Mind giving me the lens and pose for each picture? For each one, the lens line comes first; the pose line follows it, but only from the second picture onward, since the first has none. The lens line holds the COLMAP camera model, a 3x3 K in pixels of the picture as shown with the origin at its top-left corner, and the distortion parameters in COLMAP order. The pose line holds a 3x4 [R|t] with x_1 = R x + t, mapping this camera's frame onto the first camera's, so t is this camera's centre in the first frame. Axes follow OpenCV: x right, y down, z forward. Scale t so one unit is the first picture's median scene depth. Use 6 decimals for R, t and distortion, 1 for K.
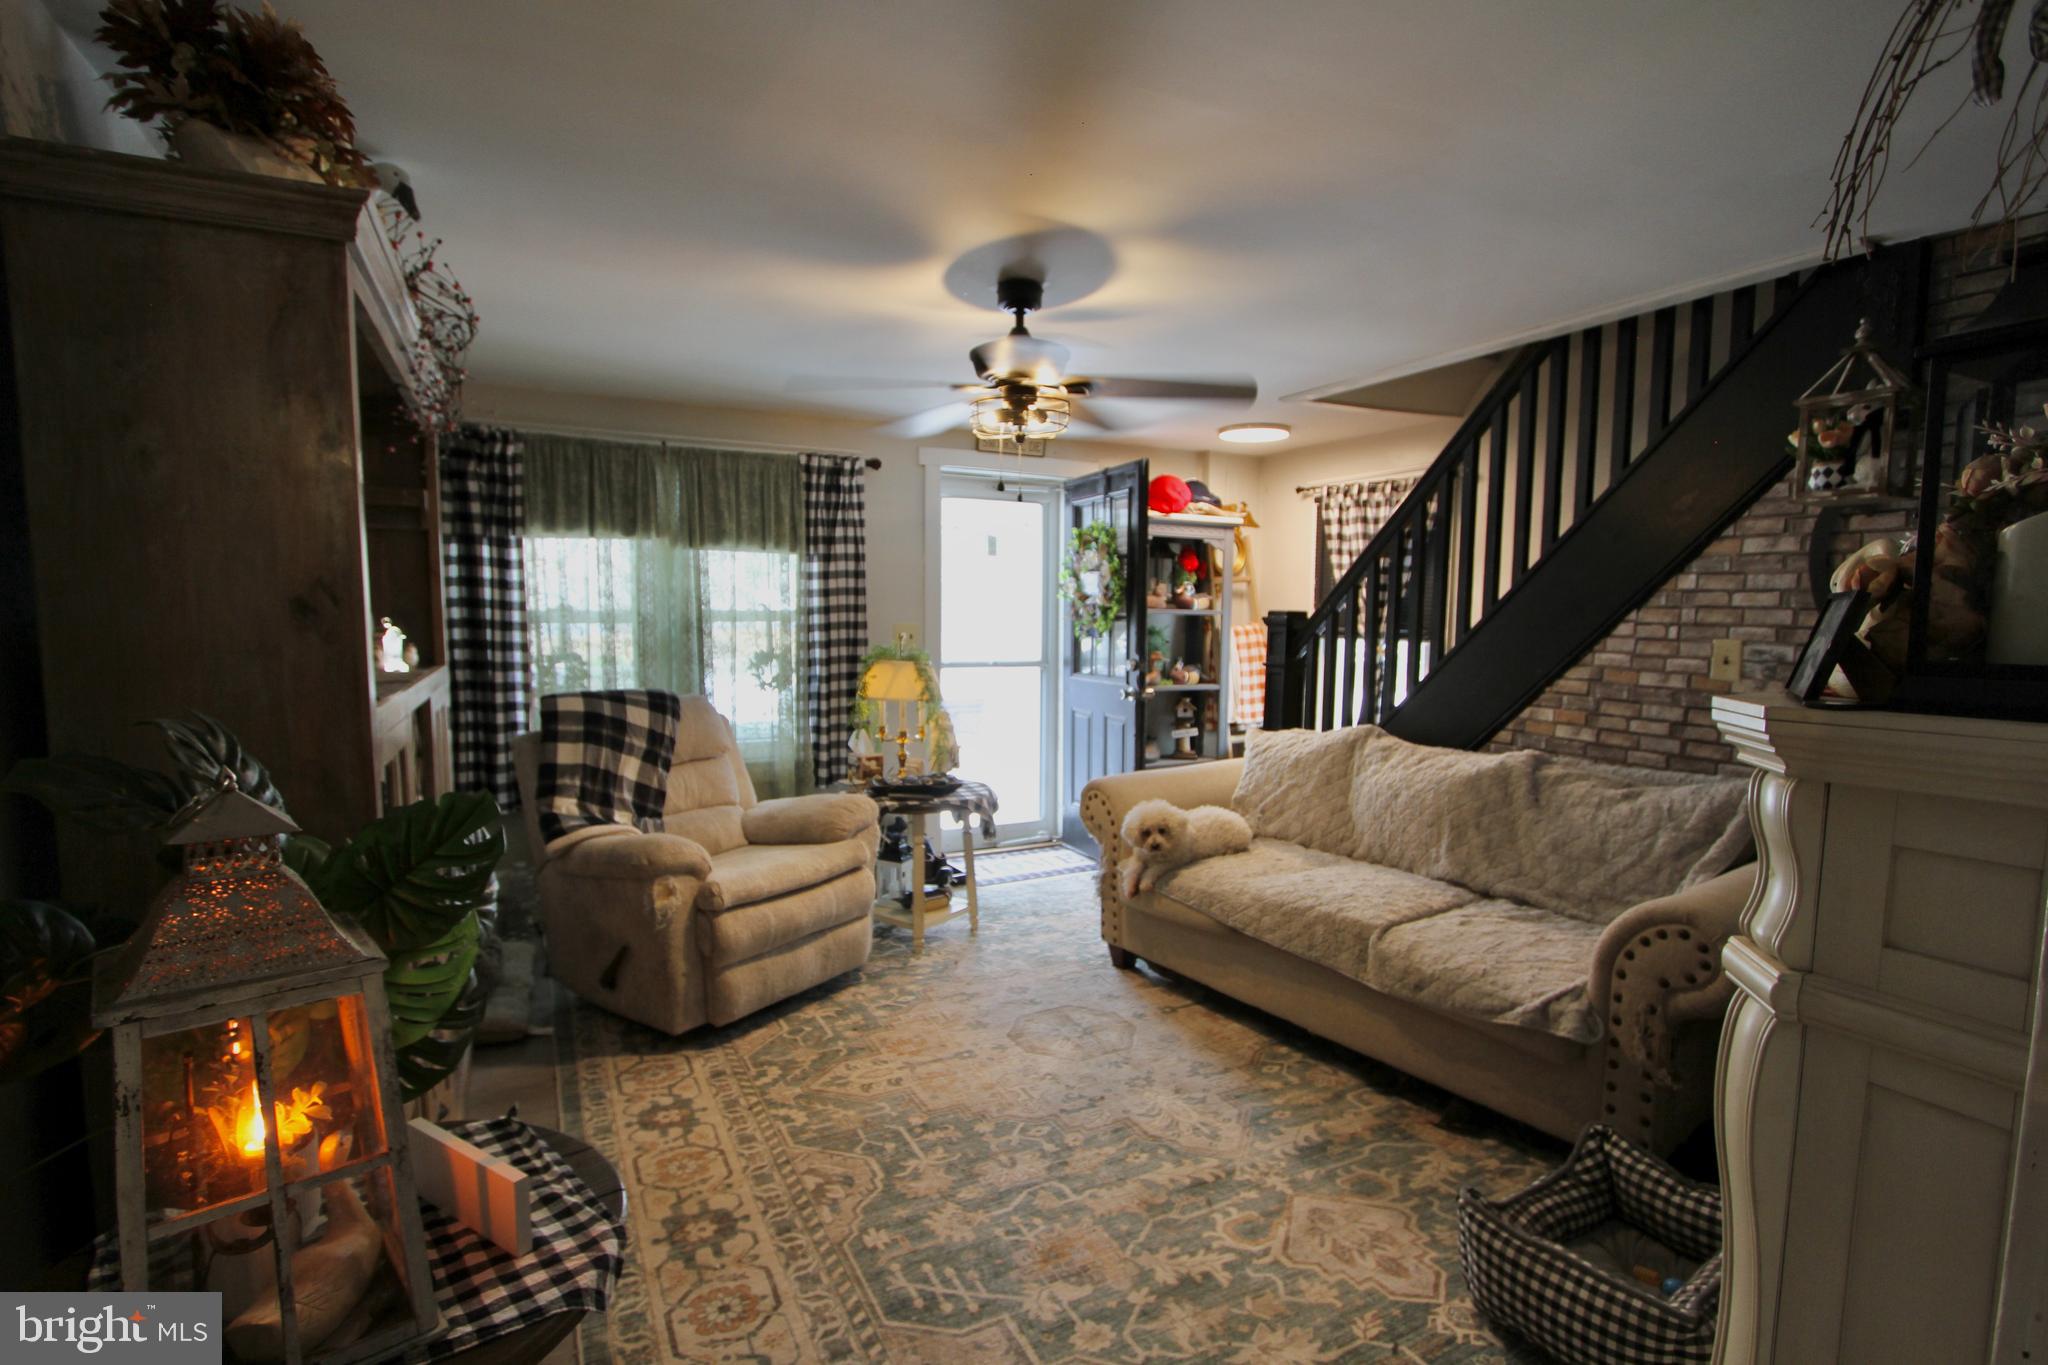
lens RADIAL K [[952.3, 0, 1023.6], [0, 952.3, 694.9], [0, 0, 1]] dist [-0.008697, 0.000167]
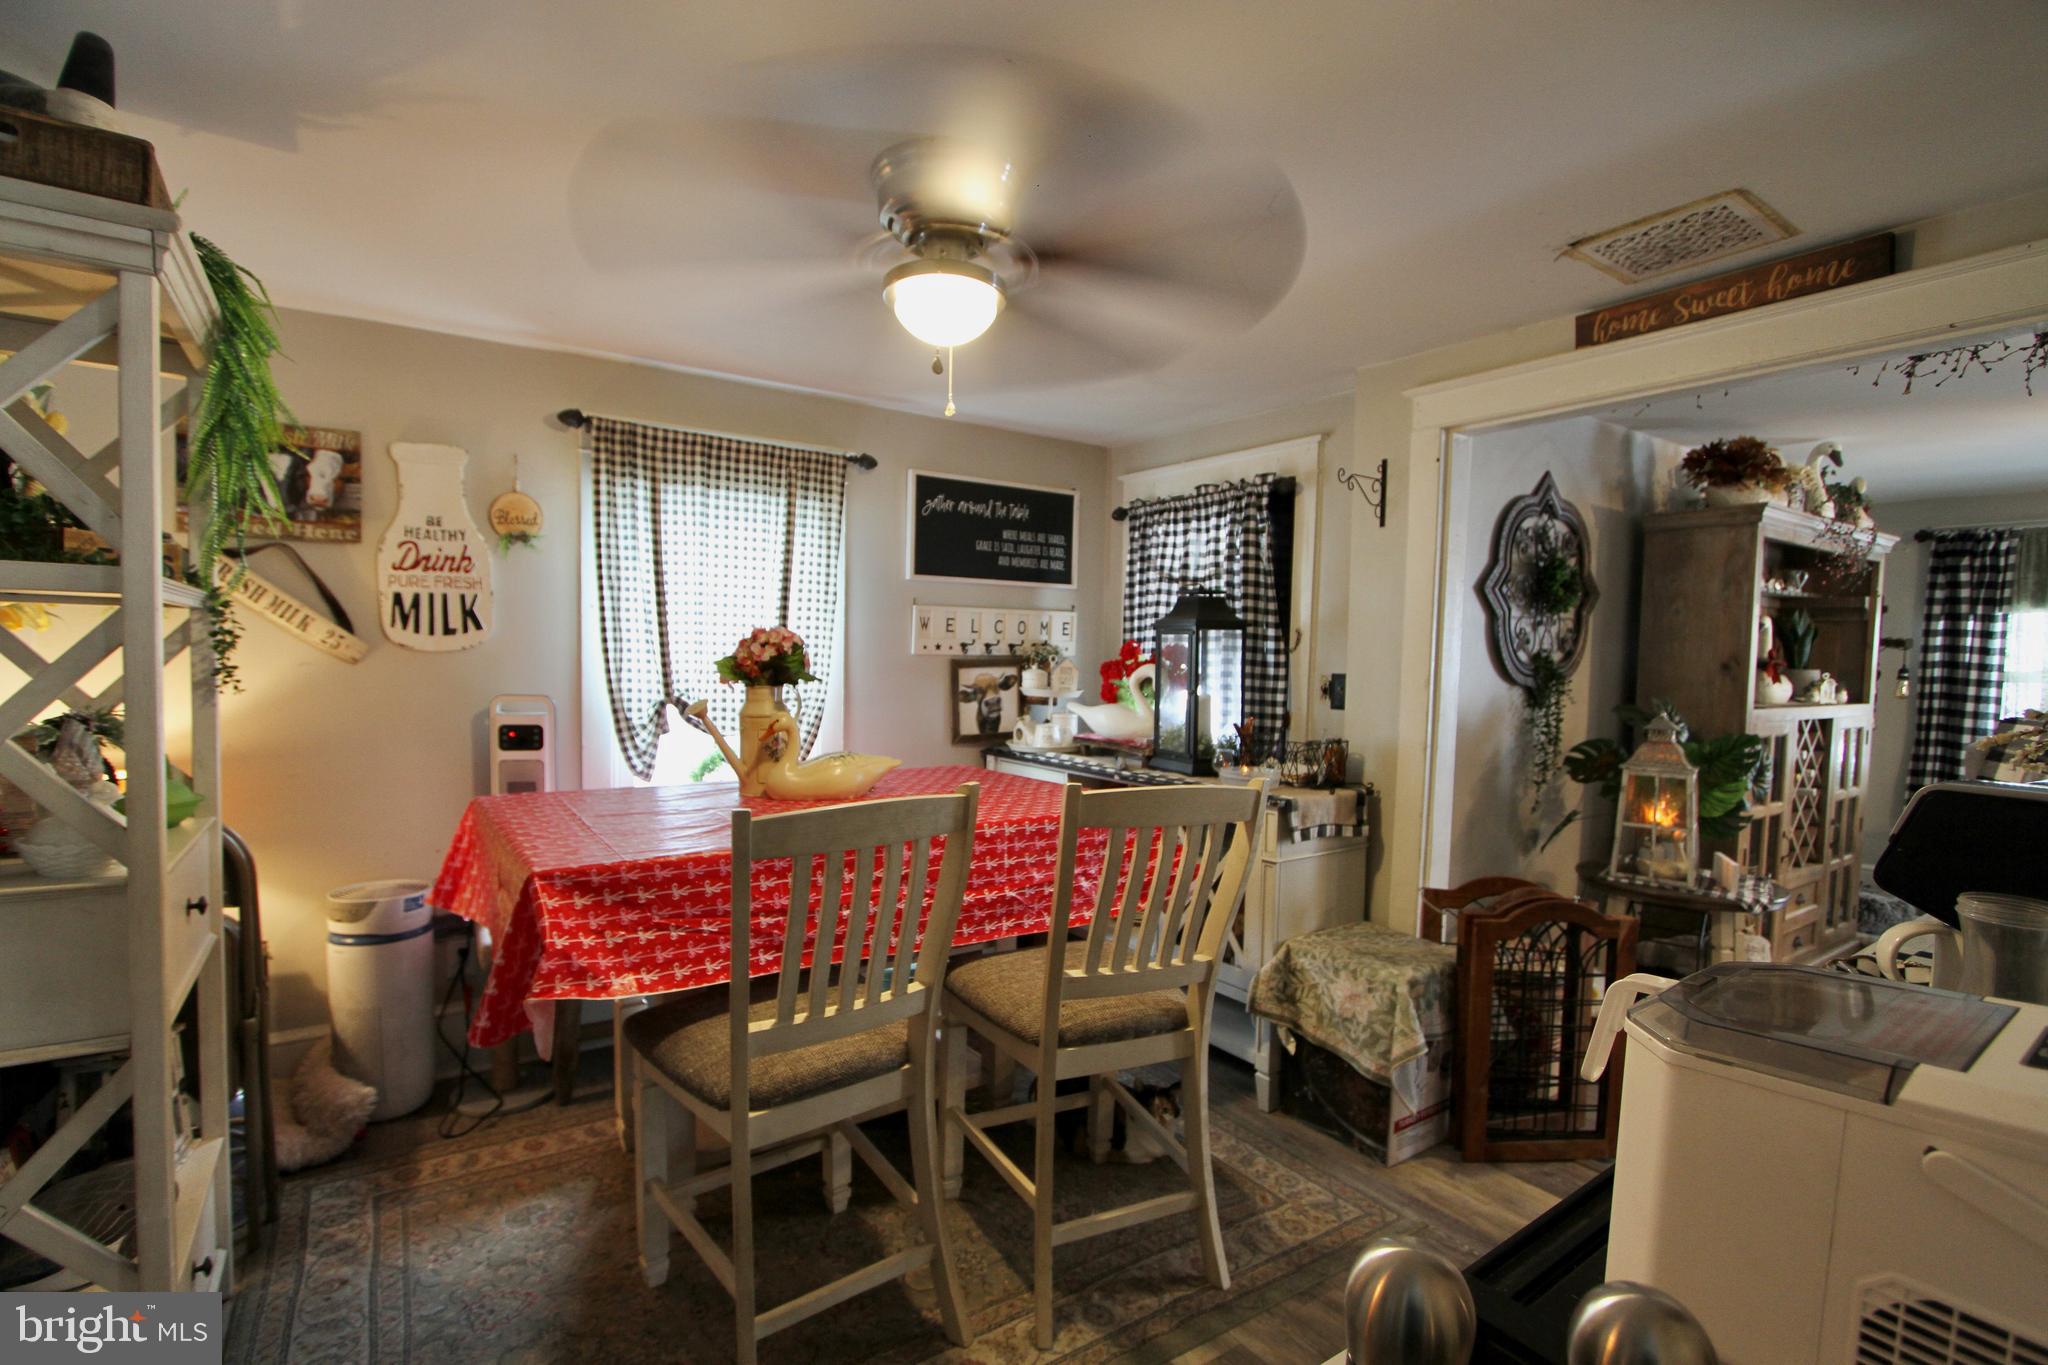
lens RADIAL K [[952.3, 0, 1020.2], [0, 952.3, 694.1], [0, 0, 1]] dist [-0.008697, 0.000167]
pose [[0.115328, 0.046151, -0.992255, 0.832756], [-0.104338, 0.993957, 0.034104, 0.049387], [0.987833, 0.099597, 0.119446, -0.627791]]
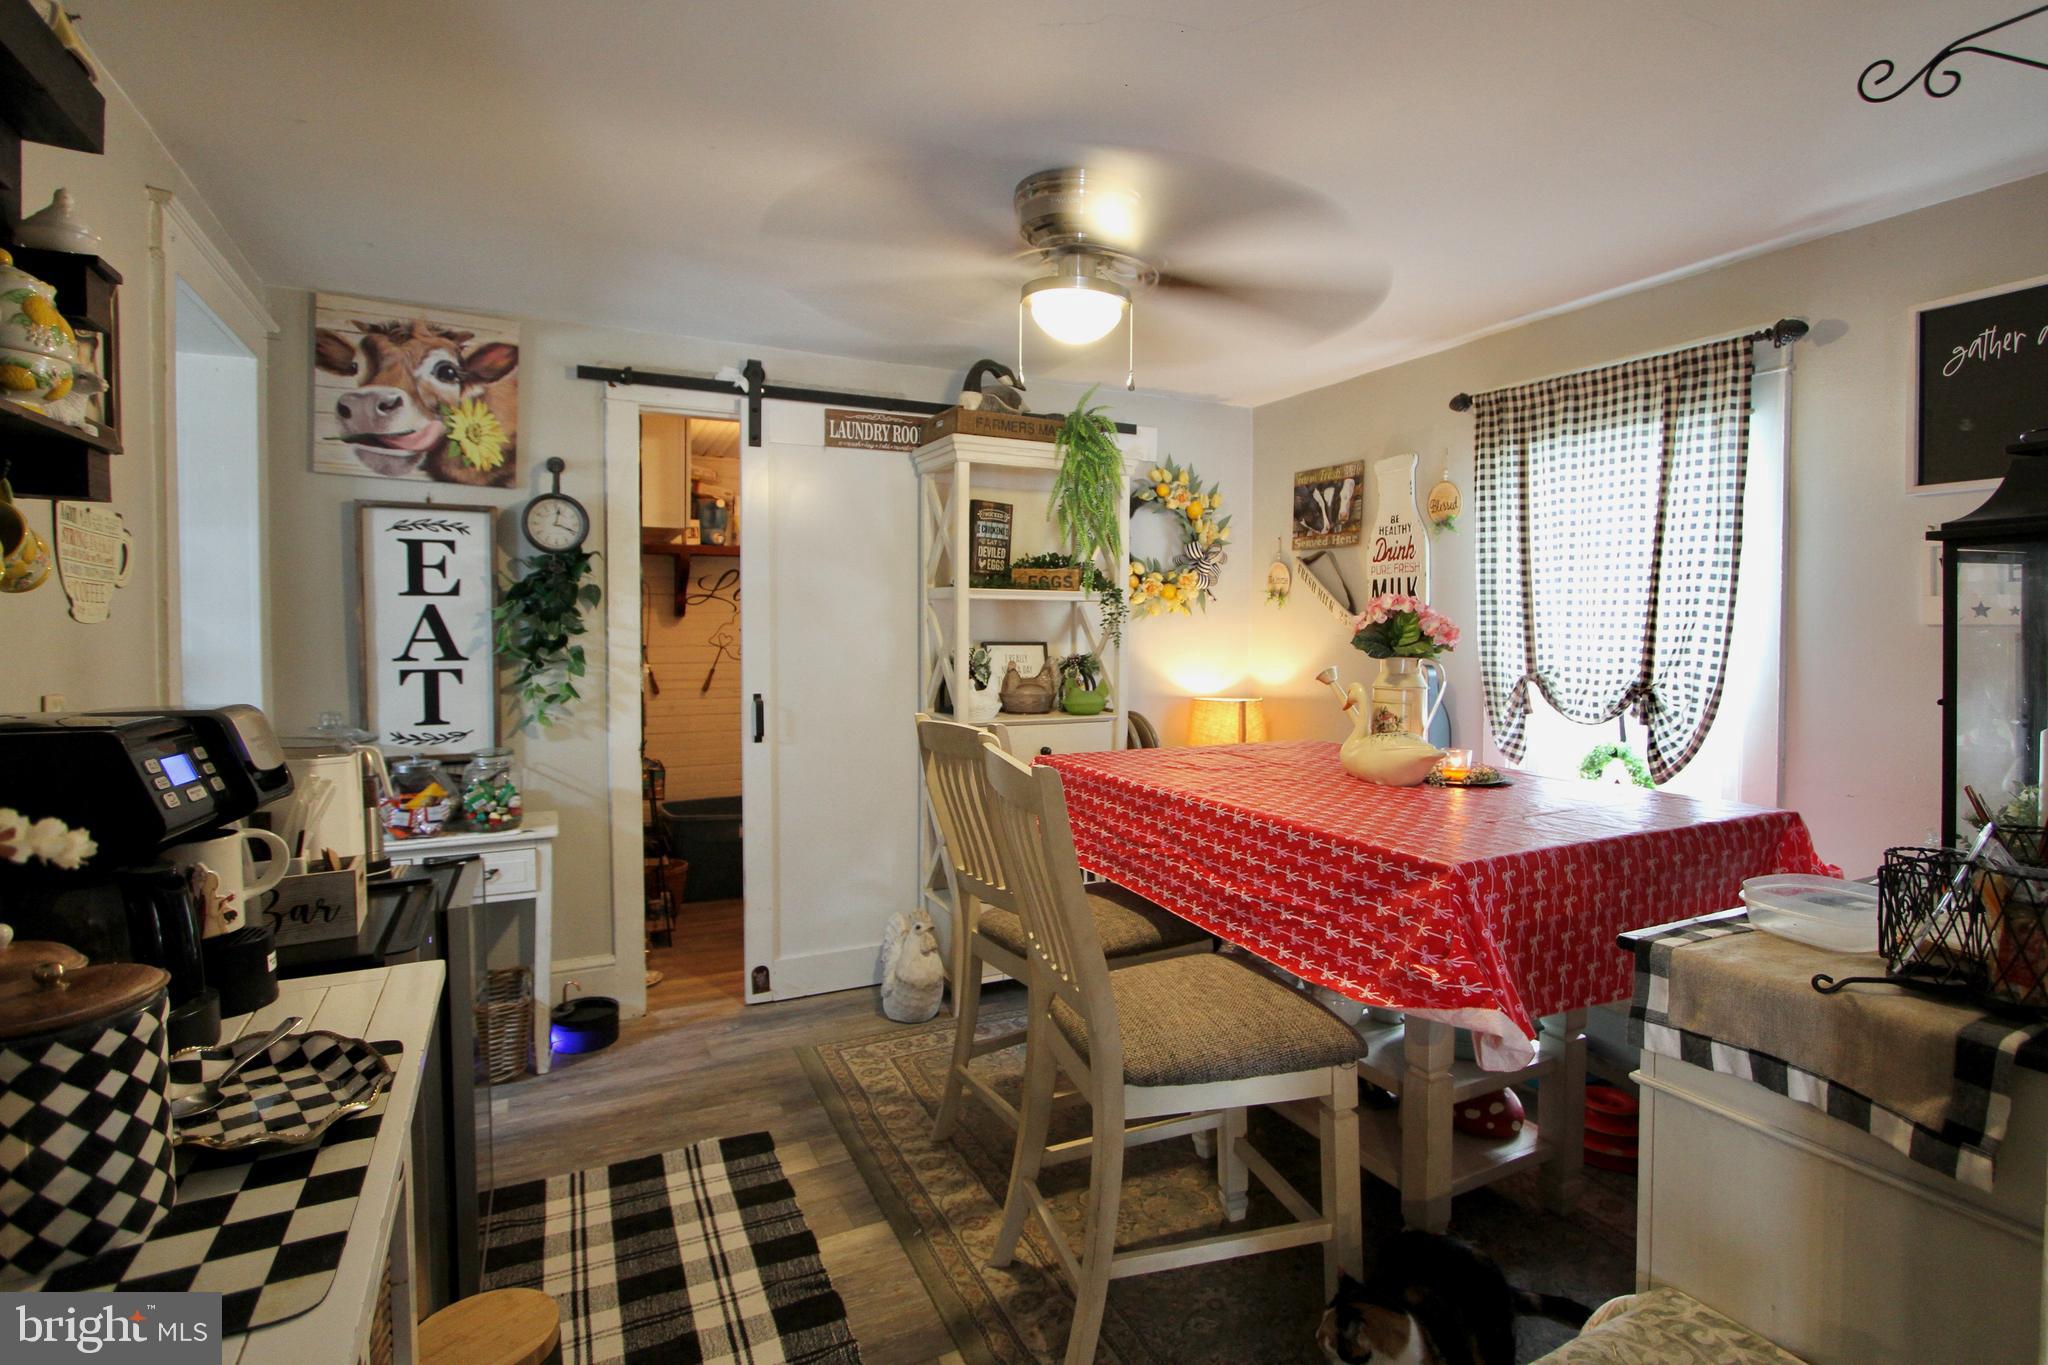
lens RADIAL K [[1042.6, 0, 1096.7], [0, 1042.6, 641.2], [0, 0, 1]] dist [-0.002956, -0.000394]
pose [[-0.999938, -0.007843, -0.007856, 0.099622], [-0.008622, 0.994483, 0.104541, -0.018661], [0.006993, 0.104602, -0.994490, 0.264867]]
